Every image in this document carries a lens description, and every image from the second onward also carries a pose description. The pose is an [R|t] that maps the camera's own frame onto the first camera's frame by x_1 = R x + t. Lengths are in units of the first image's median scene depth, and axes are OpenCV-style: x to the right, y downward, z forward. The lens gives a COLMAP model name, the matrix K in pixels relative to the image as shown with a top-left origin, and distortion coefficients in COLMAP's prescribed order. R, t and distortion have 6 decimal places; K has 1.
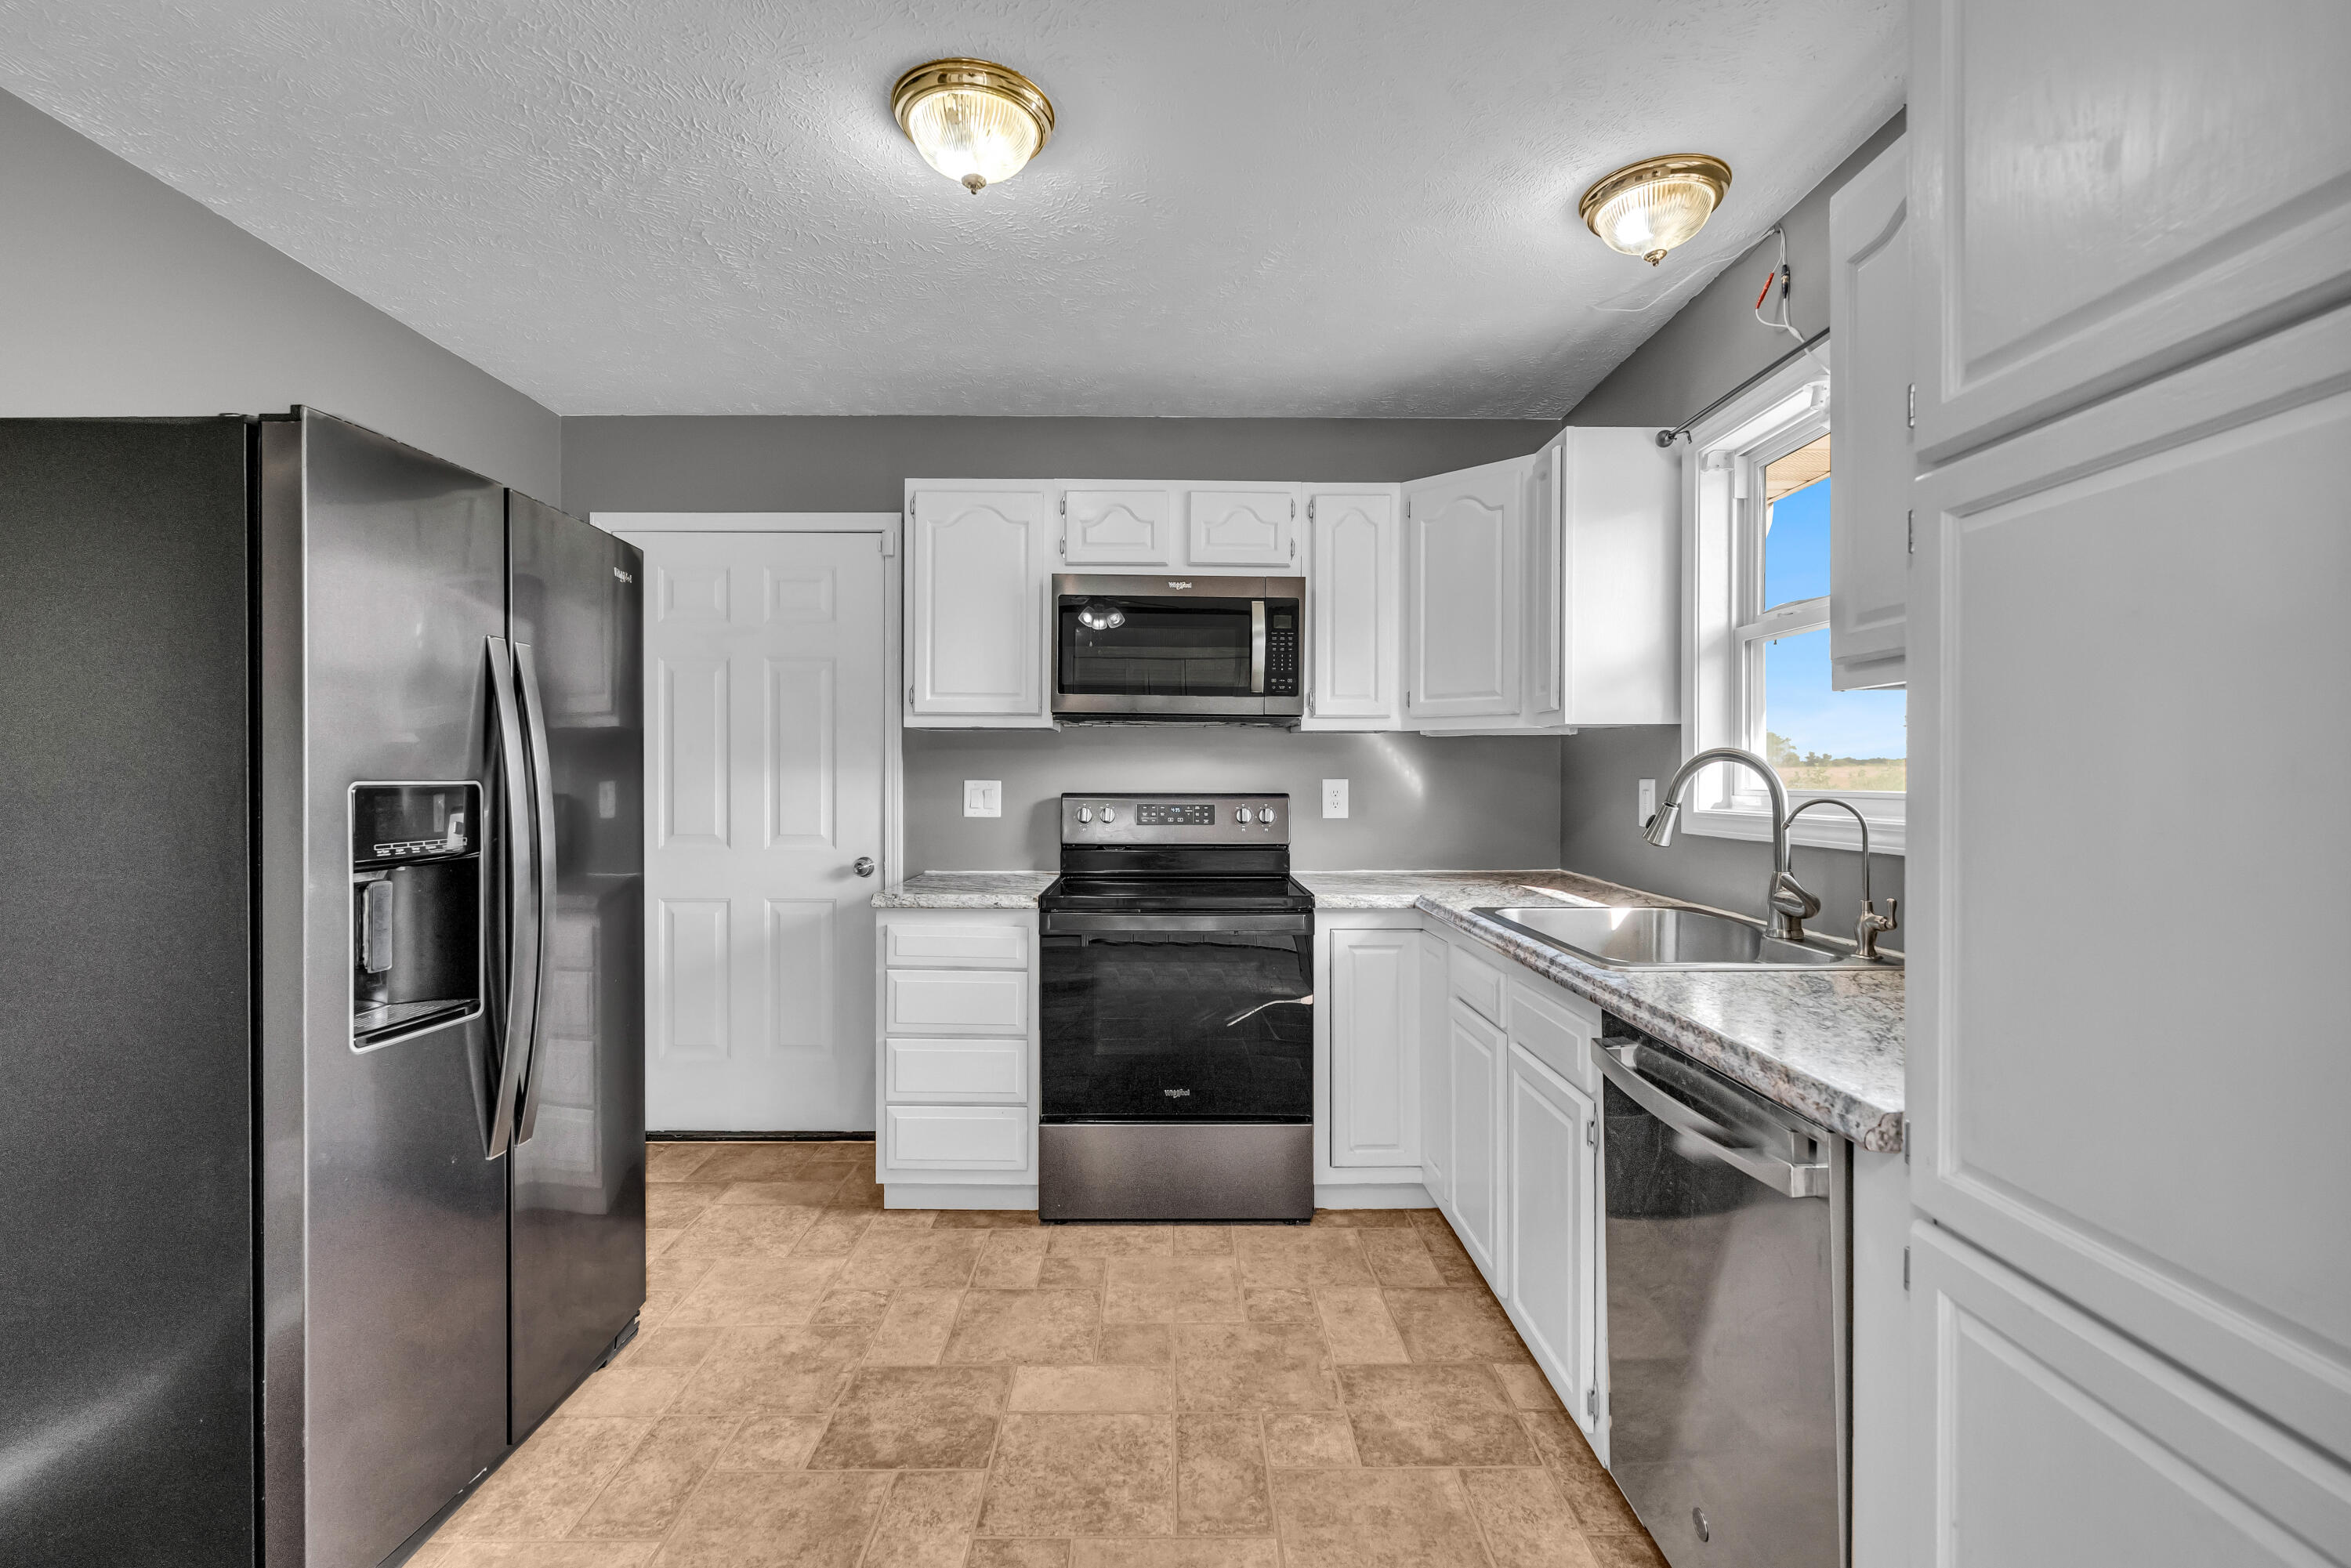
lens RADIAL K [[1017.5, 0, 1183.4], [0, 1017.5, 791.5], [0, 0, 1]] dist [-0.027998, -0.000104]
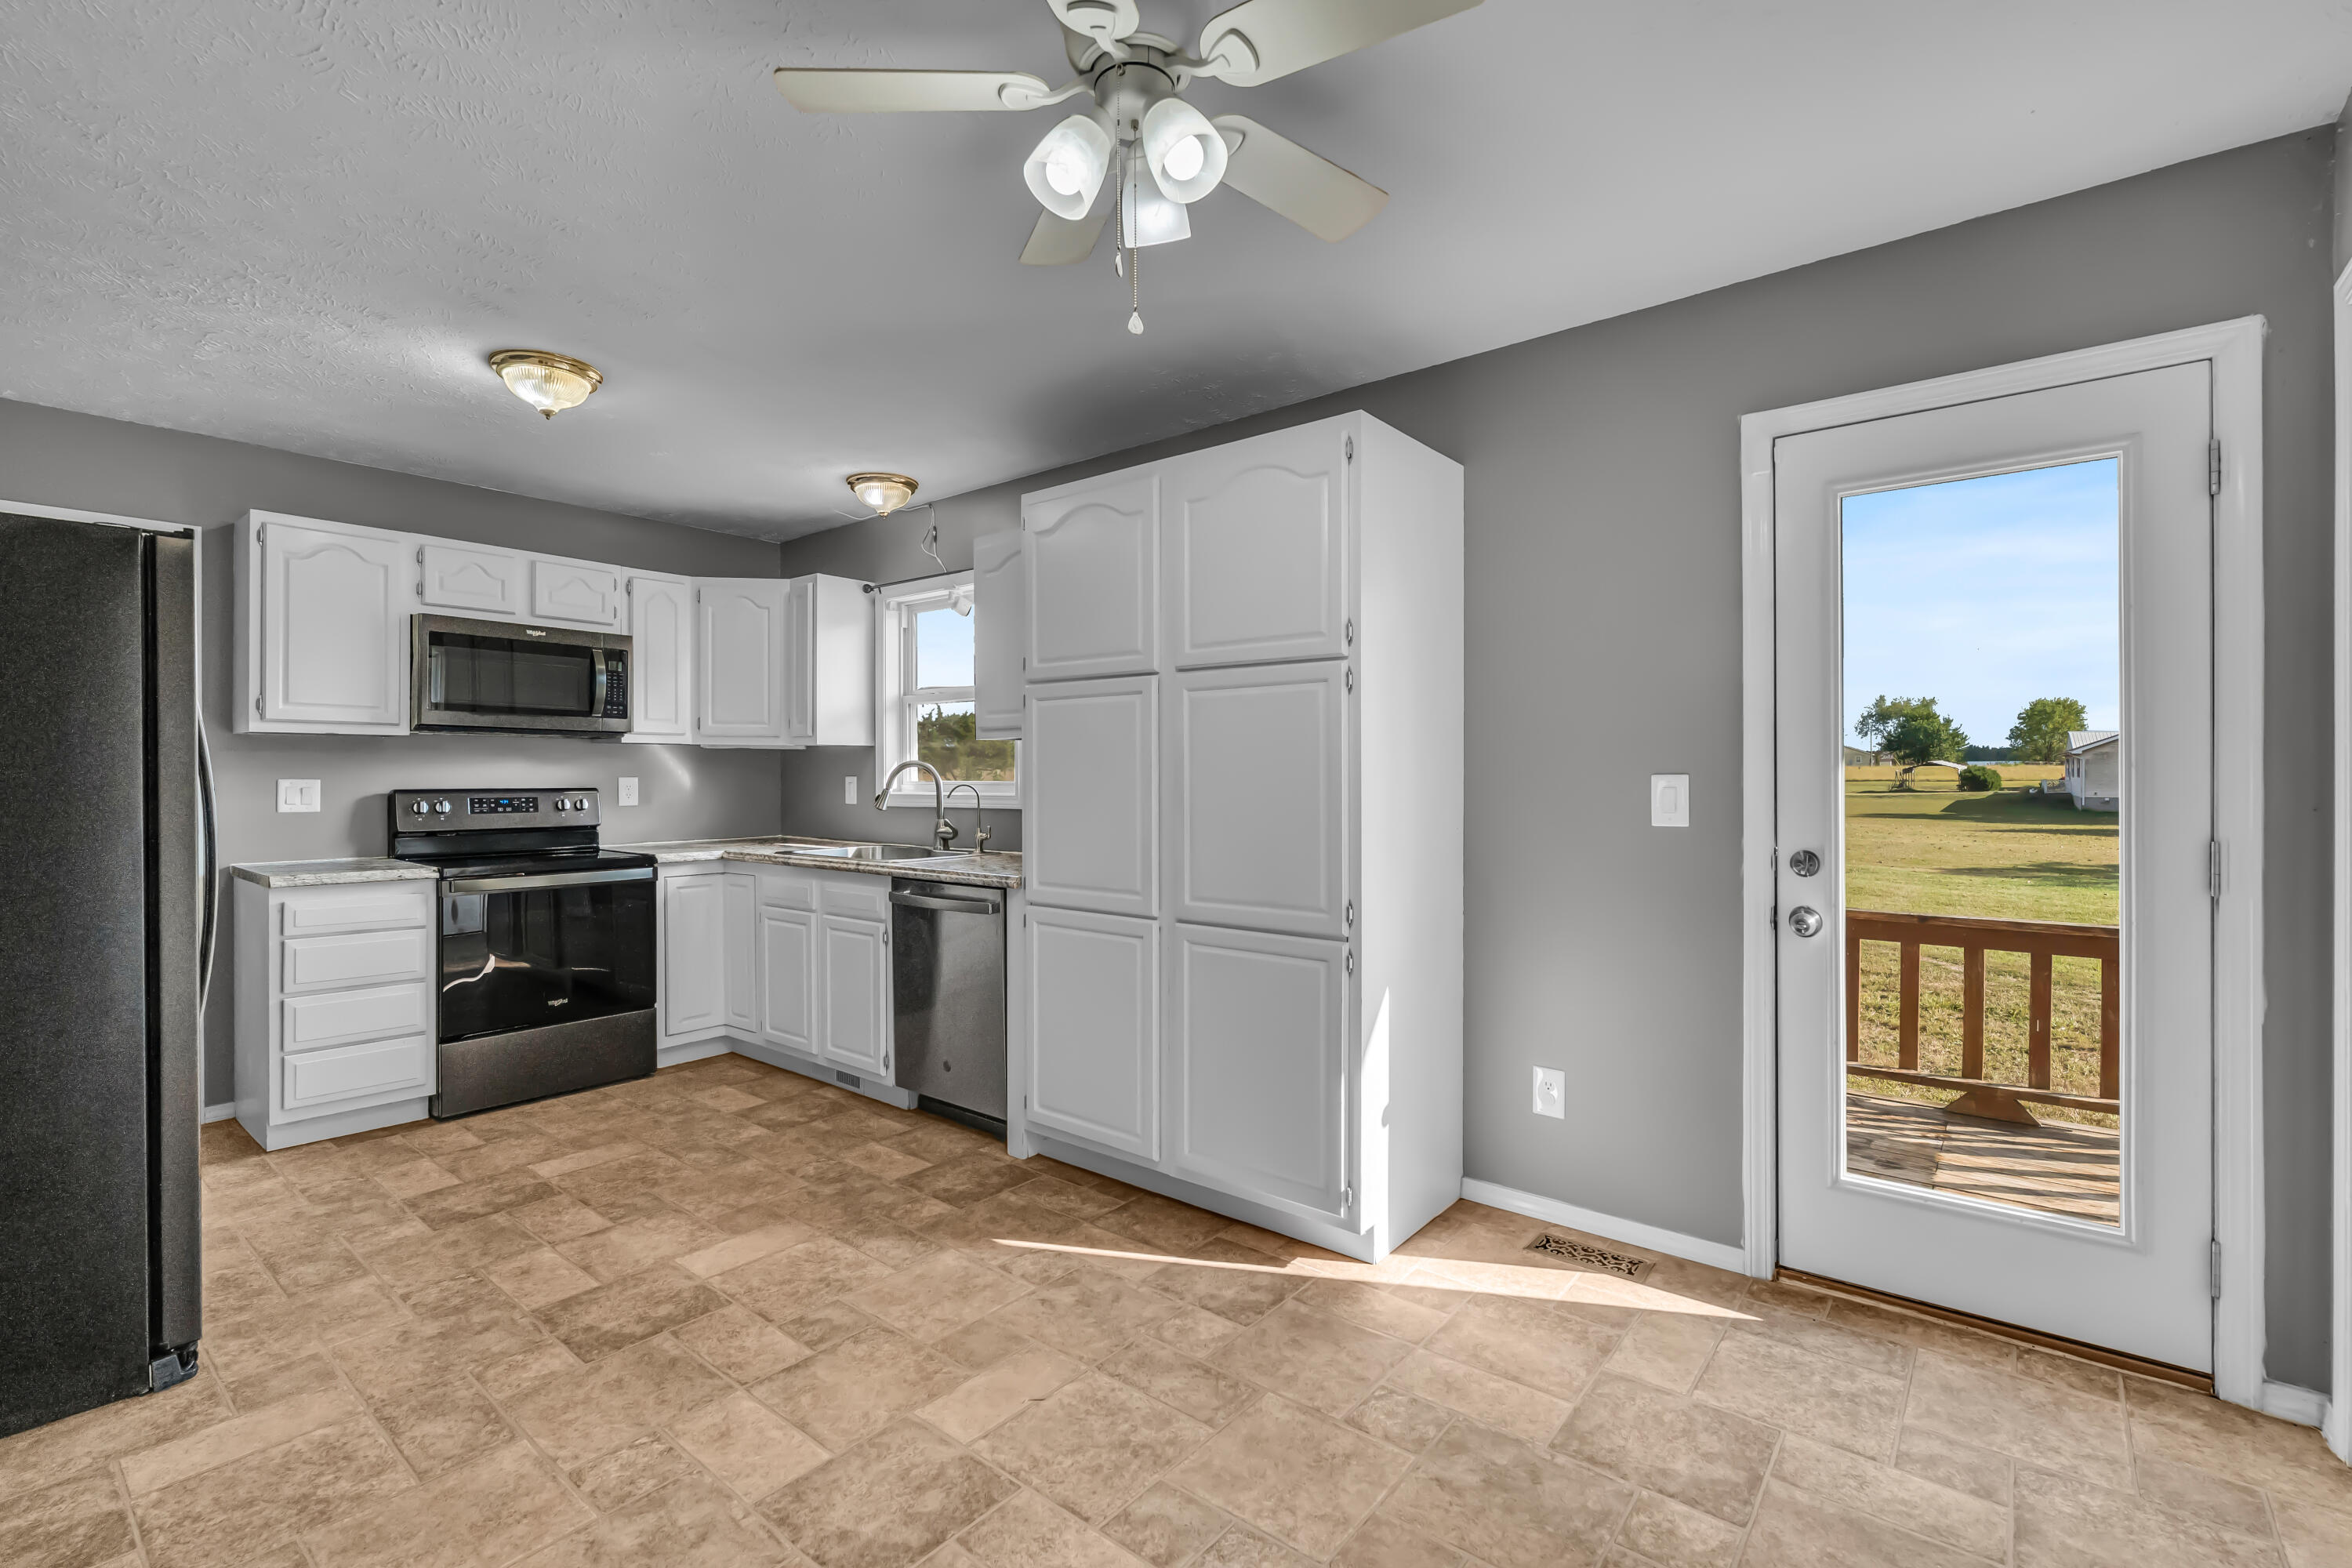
lens RADIAL K [[1018.0, 0, 1180.6], [0, 1018.0, 784.4], [0, 0, 1]] dist [-0.027998, -0.000104]
pose [[0.633600, -0.006660, 0.773632, -0.525310], [0.011587, 0.999932, -0.000881, 0.008999], [-0.773574, 0.009522, 0.633634, -0.535291]]
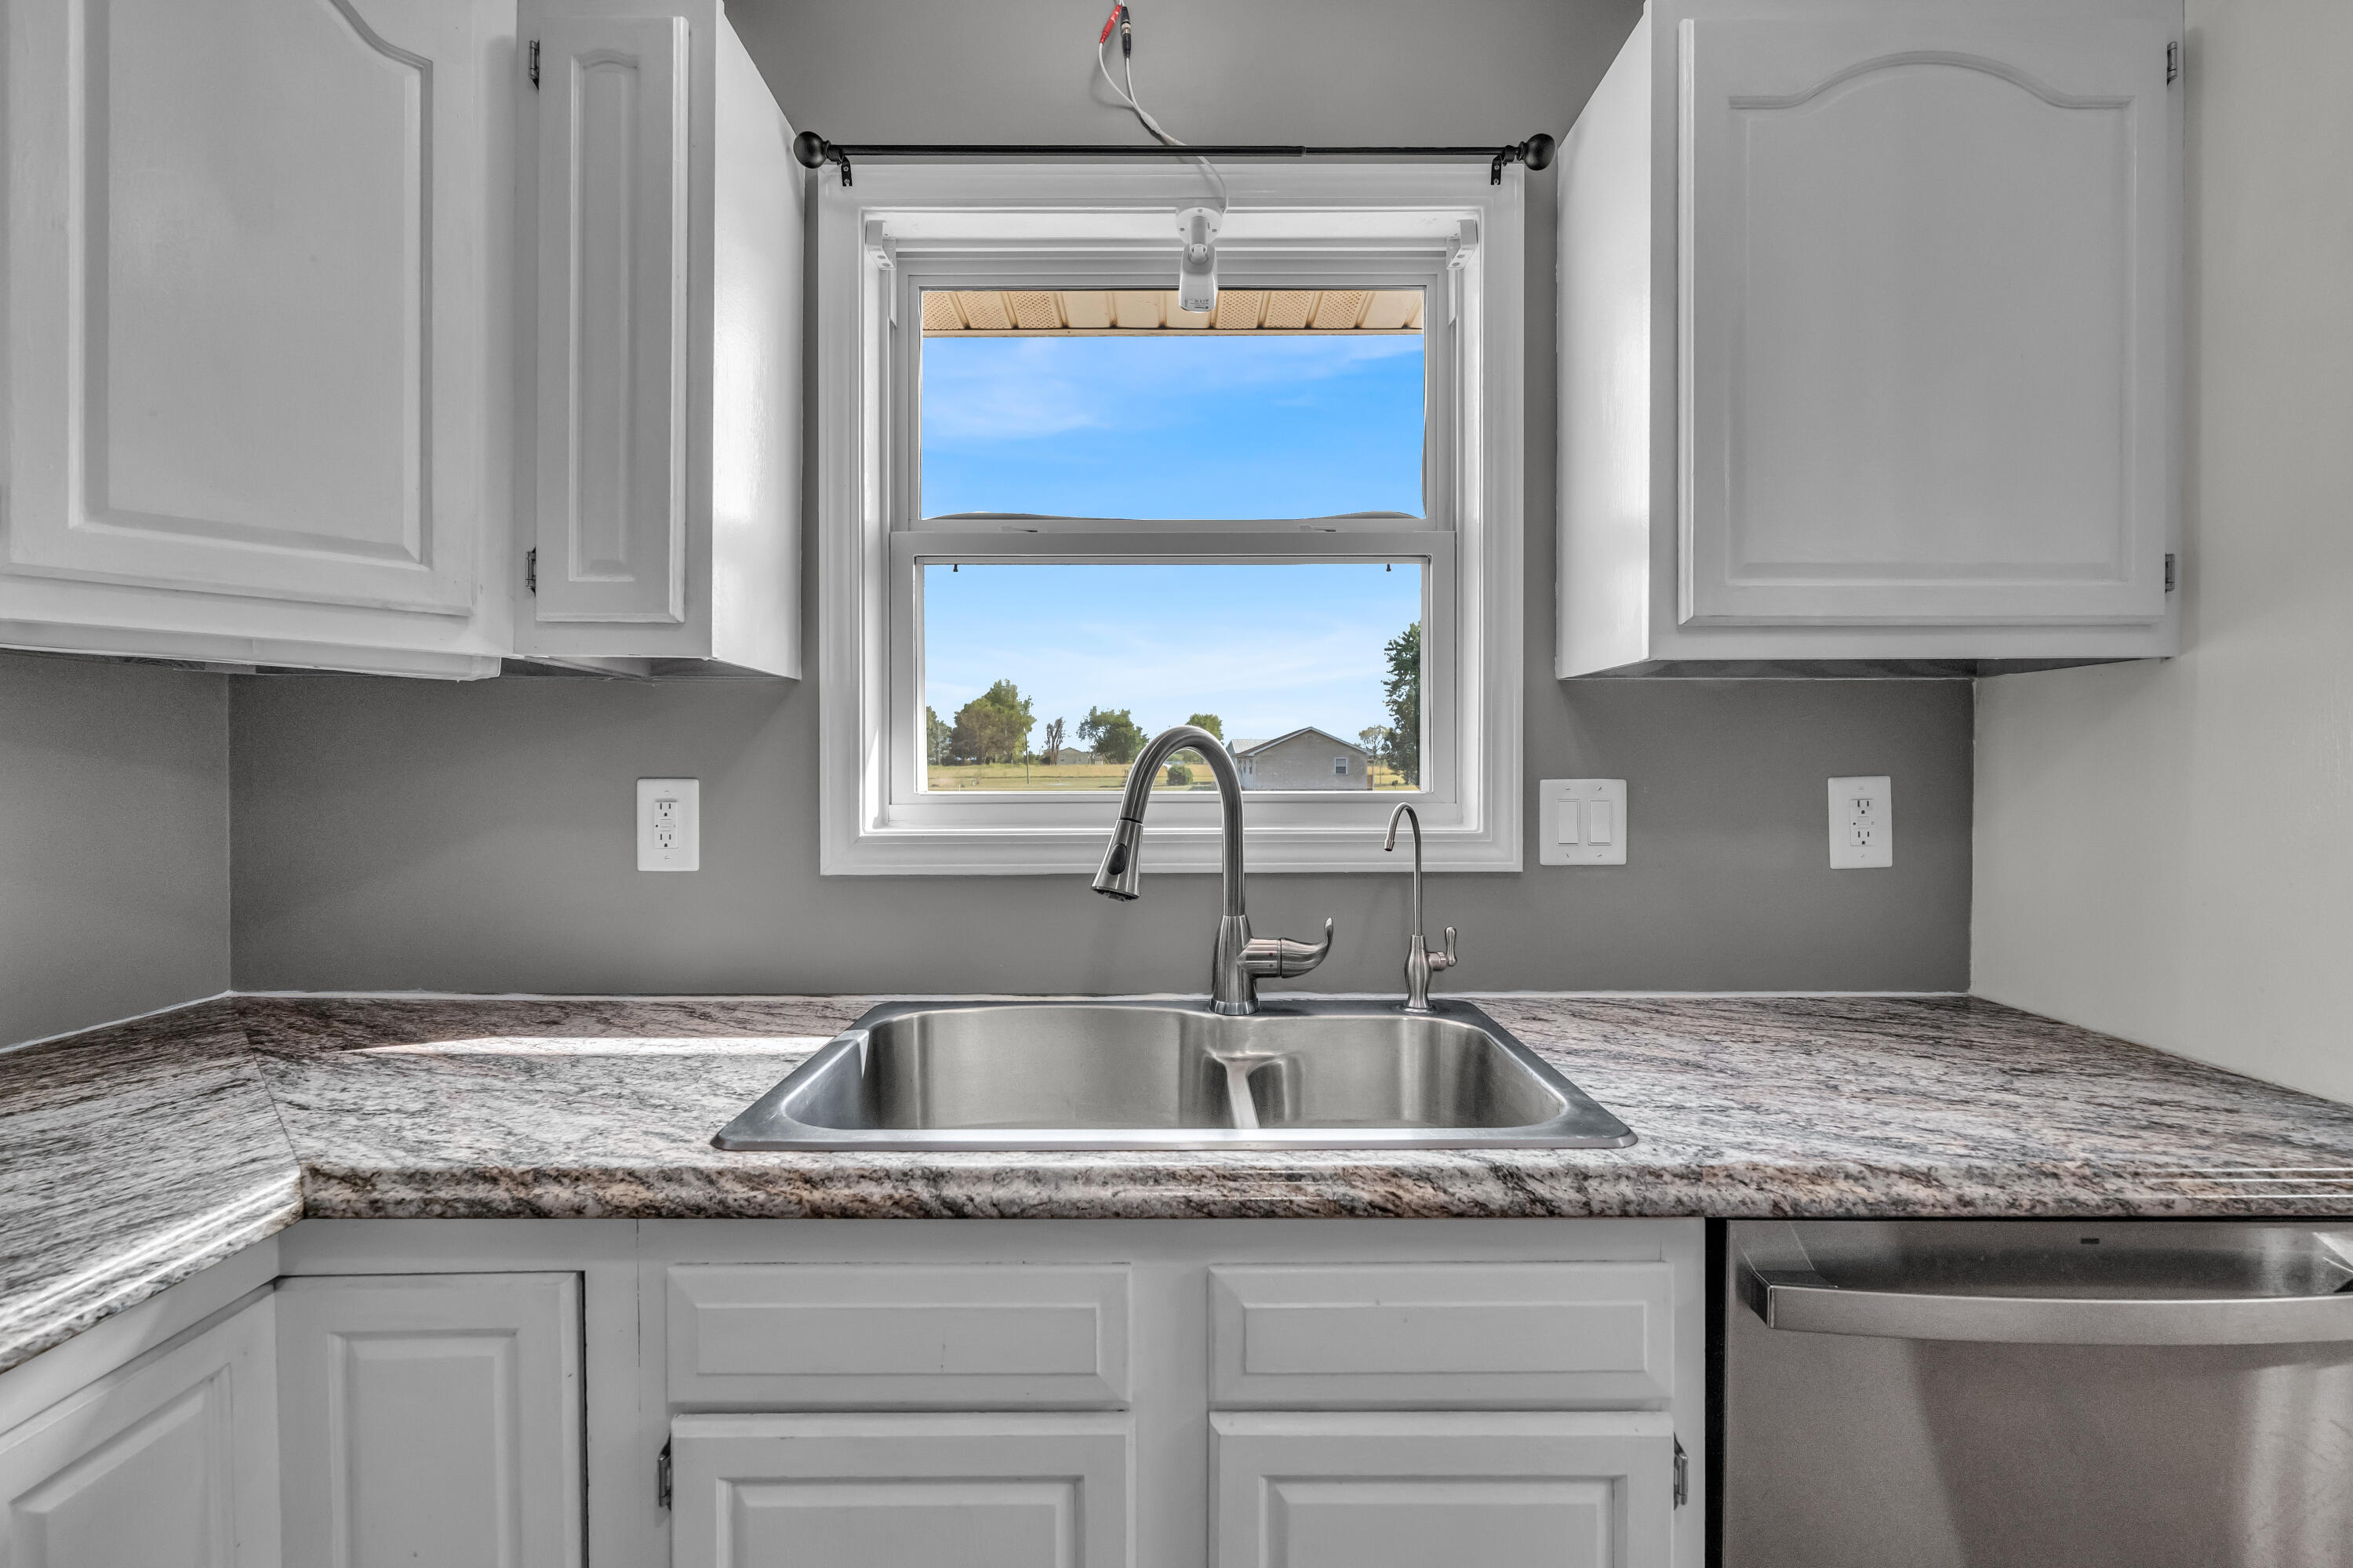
lens RADIAL K [[1018.4, 0, 1172.4], [0, 1018.4, 785.5], [0, 0, 1]] dist [-0.027998, -0.000104]
pose [[0.021395, -0.012992, 0.999687, -0.057367], [0.017931, 0.999760, 0.012609, -0.011111], [-0.999610, 0.017656, 0.021622, 0.724335]]
